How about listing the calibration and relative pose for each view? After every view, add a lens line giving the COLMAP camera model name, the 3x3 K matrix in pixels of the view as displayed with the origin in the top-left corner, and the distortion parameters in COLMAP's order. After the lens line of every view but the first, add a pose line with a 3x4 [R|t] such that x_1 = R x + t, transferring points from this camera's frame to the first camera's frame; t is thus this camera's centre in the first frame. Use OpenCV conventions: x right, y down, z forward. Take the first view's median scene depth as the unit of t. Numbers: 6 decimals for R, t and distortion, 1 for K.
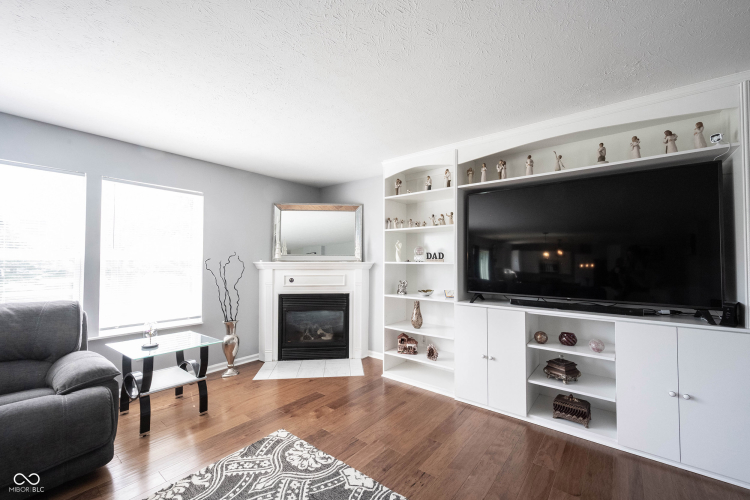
lens RADIAL K [[307.8, 0, 375.0], [0, 307.8, 250.0], [0, 0, 1]] dist [-0.010496, 0.000039]
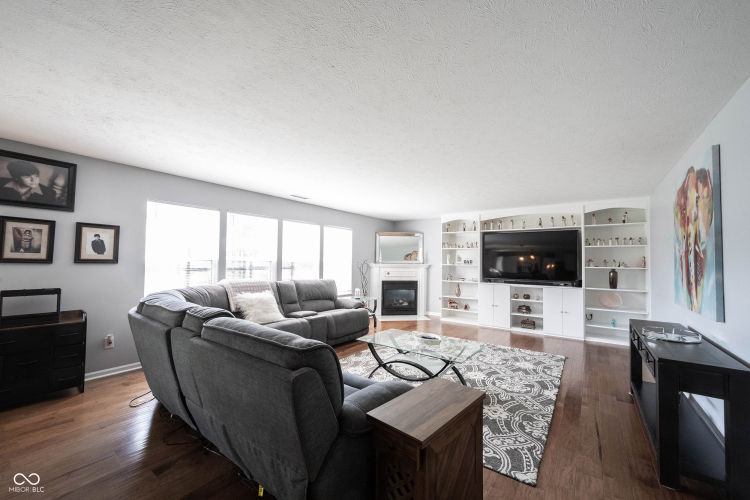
lens RADIAL K [[296.4, 0, 375.0], [0, 296.4, 250.0], [0, 0, 1]] dist [-0.000786, 0.000137]
pose [[0.999147, 0.008910, 0.040327, -0.492755], [-0.008905, 0.999960, -0.000313, -0.051841], [-0.040328, -0.000046, 0.999186, -0.952035]]
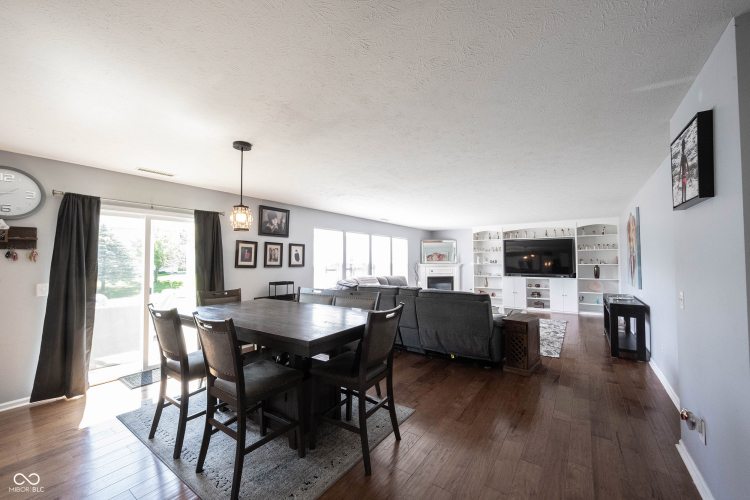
lens RADIAL K [[296.4, 0, 375.0], [0, 296.4, 250.0], [0, 0, 1]] dist [-0.000786, 0.000137]
pose [[0.998193, -0.006317, 0.059748, -1.016933], [0.006314, 0.999980, 0.000240, -0.091621], [-0.059749, 0.000137, 0.998213, -1.618945]]
